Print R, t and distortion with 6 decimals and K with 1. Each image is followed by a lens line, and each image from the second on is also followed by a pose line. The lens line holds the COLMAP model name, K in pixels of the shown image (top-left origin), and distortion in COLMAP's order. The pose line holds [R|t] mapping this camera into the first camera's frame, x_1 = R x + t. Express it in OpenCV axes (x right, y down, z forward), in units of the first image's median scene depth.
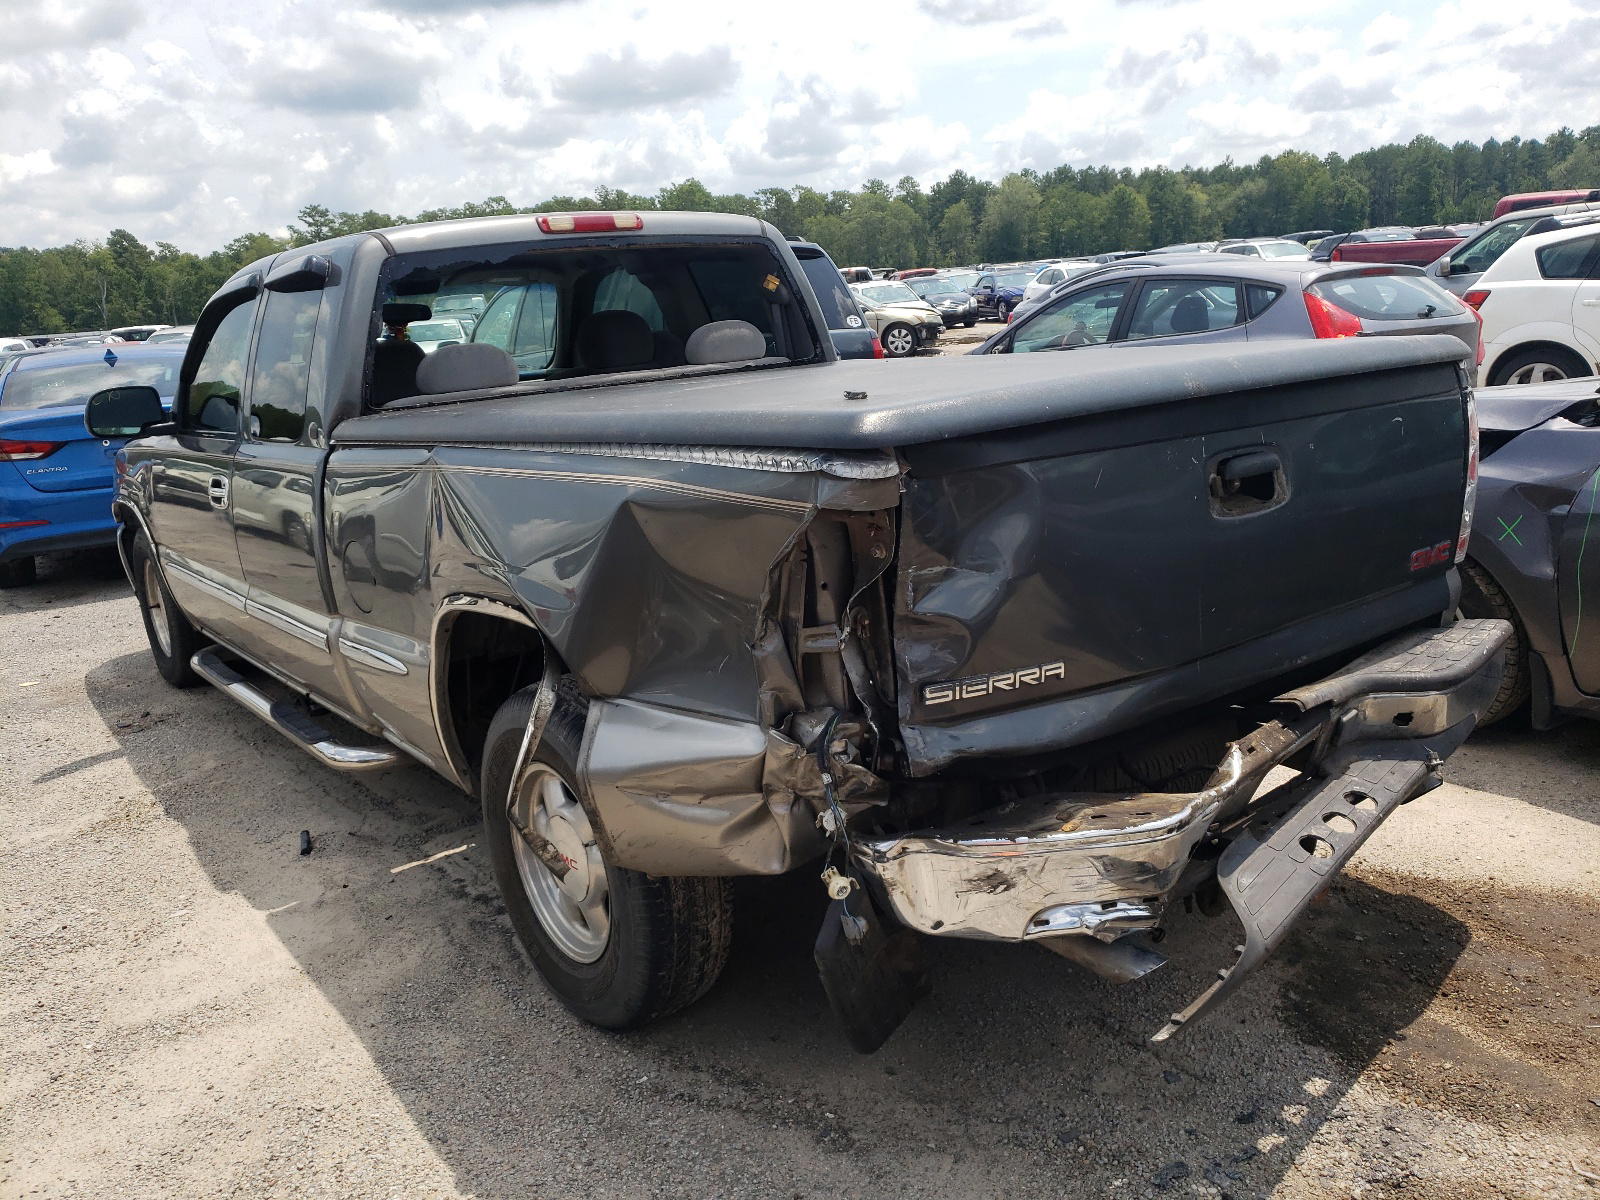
lens RADIAL K [[1704.9, 0, 798.9], [0, 1704.9, 552.8], [0, 0, 1]] dist [0.066188, -0.127165]
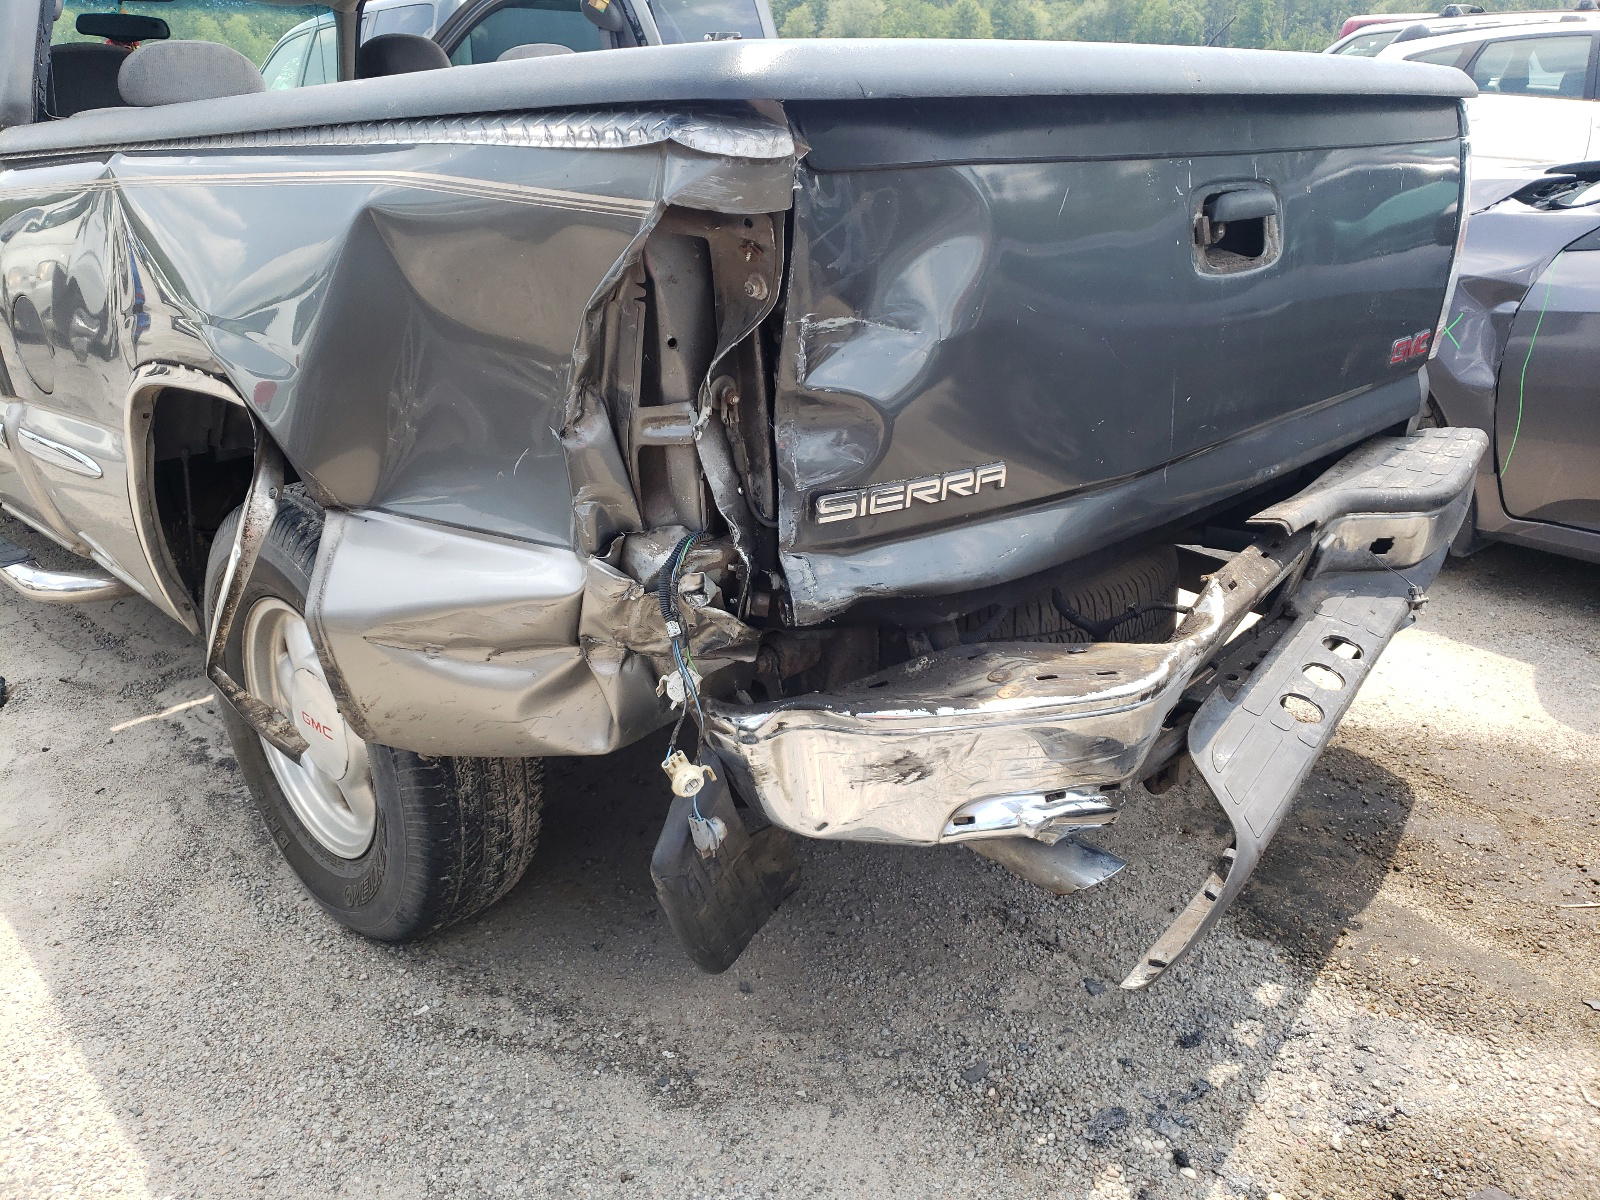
lens RADIAL K [[1704.9, 0, 798.9], [0, 1704.9, 552.8], [0, 0, 1]] dist [0.066188, -0.127165]
pose [[0.995174, 0.005637, 0.097964, -0.000421], [-0.015795, 0.994532, 0.103230, 0.025086], [-0.096846, -0.104279, 0.989822, 0.263440]]
